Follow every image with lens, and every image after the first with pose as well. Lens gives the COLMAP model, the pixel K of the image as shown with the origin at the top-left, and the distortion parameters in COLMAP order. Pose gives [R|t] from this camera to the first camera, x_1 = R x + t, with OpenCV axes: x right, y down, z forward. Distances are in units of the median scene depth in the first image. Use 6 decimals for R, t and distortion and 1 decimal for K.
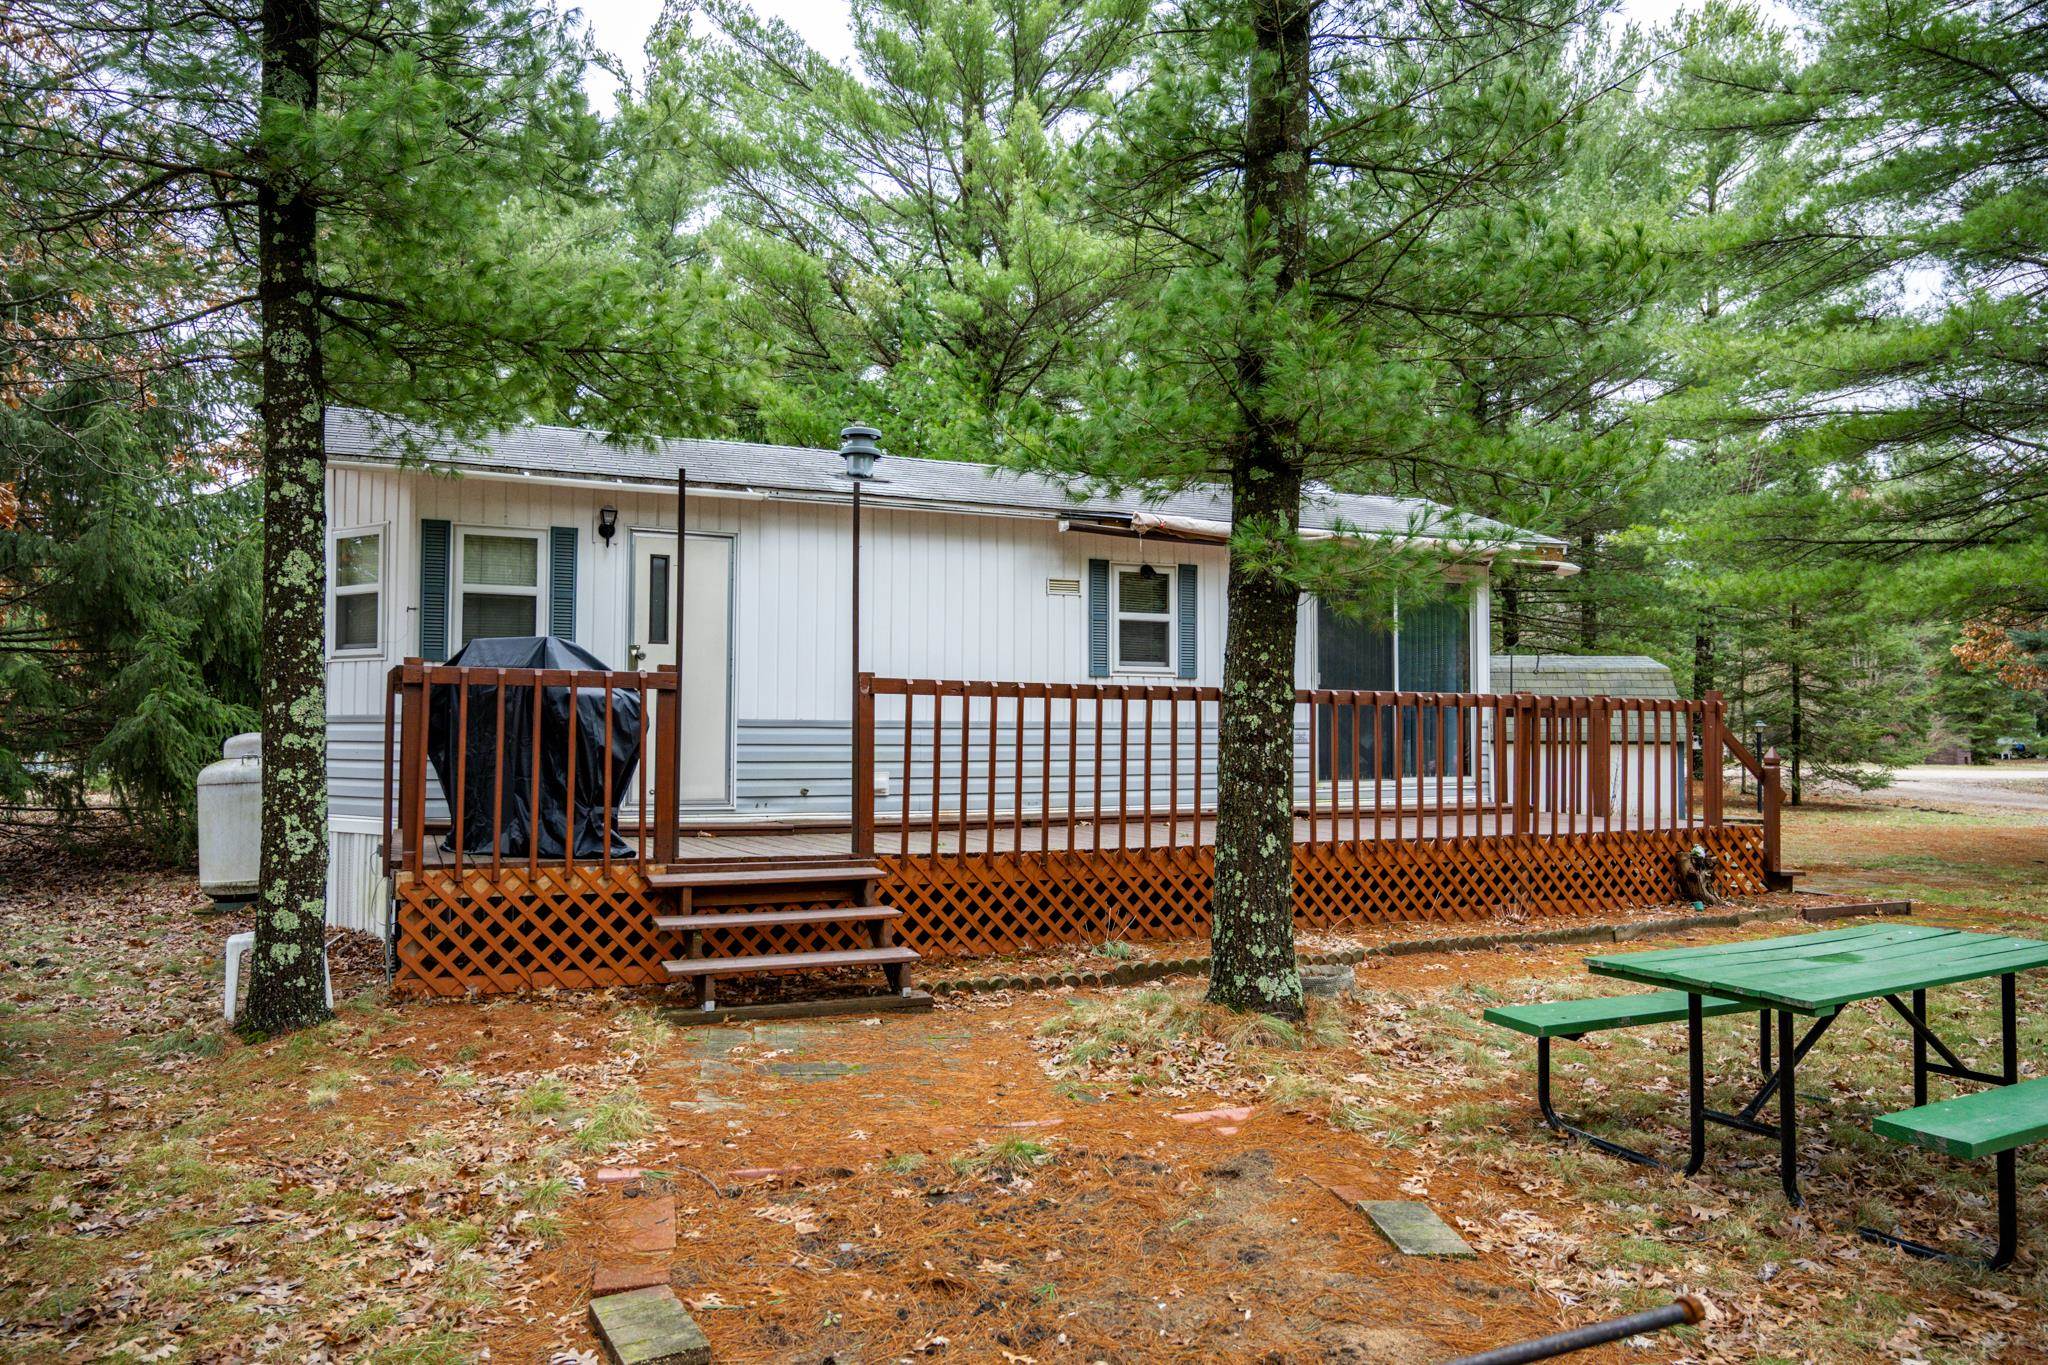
lens RADIAL K [[1362.8, 0, 1024.0], [0, 1362.8, 682.5], [0, 0, 1]] dist [-0.003883, -0.000457]
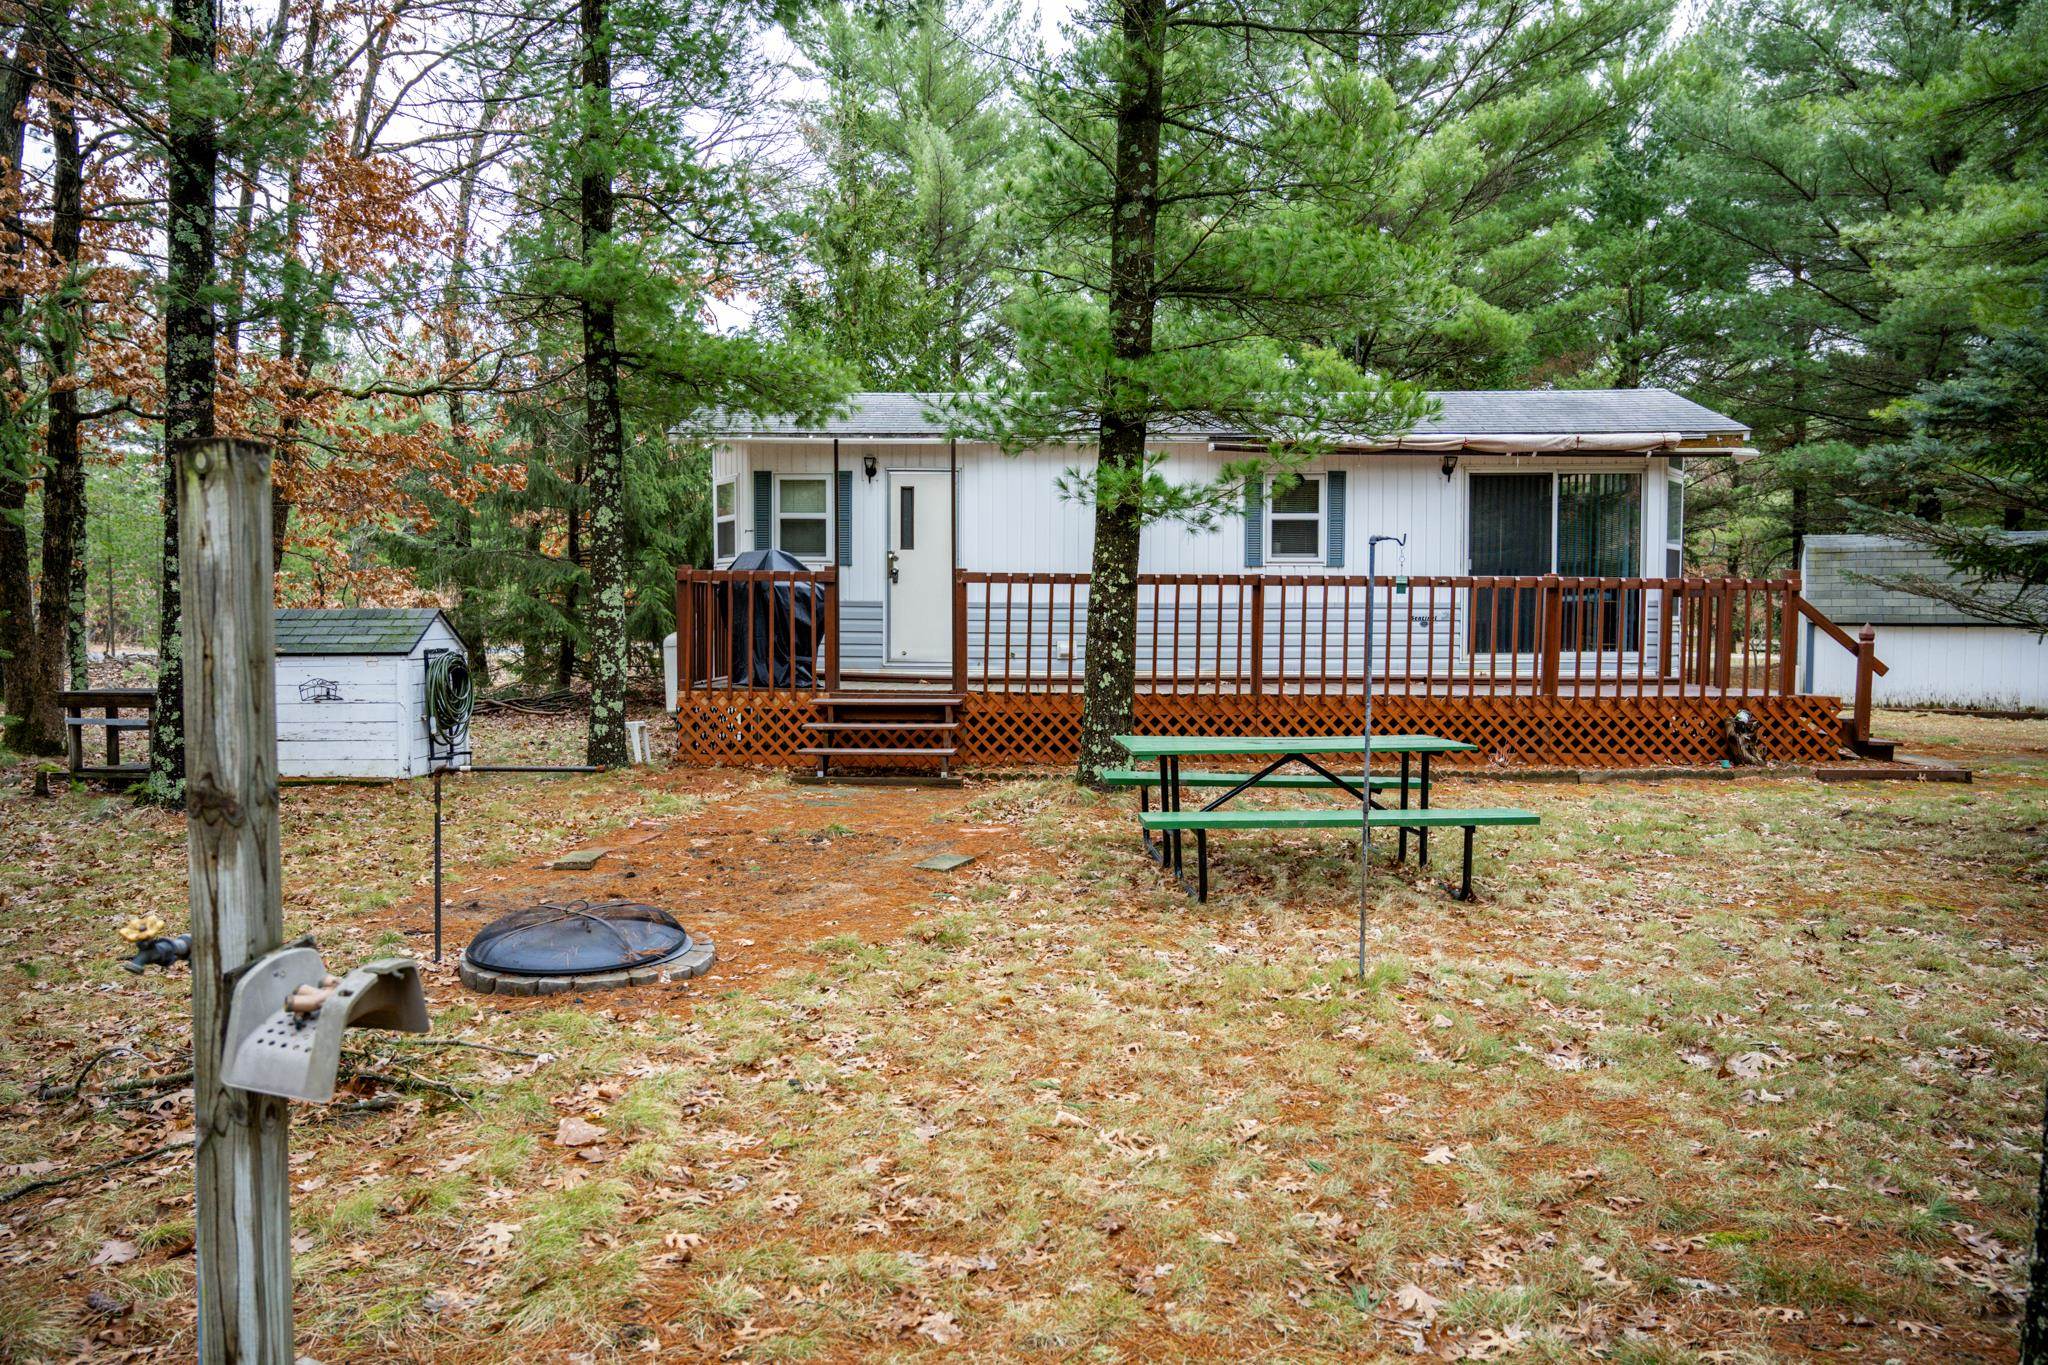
lens RADIAL K [[1362.8, 0, 1024.0], [0, 1362.8, 682.5], [0, 0, 1]] dist [-0.003883, -0.000457]
pose [[0.906892, 0.017797, -0.420988, 0.559877], [0.016025, 0.996928, 0.076667, 0.003411], [0.421059, -0.076275, 0.903820, -0.309498]]
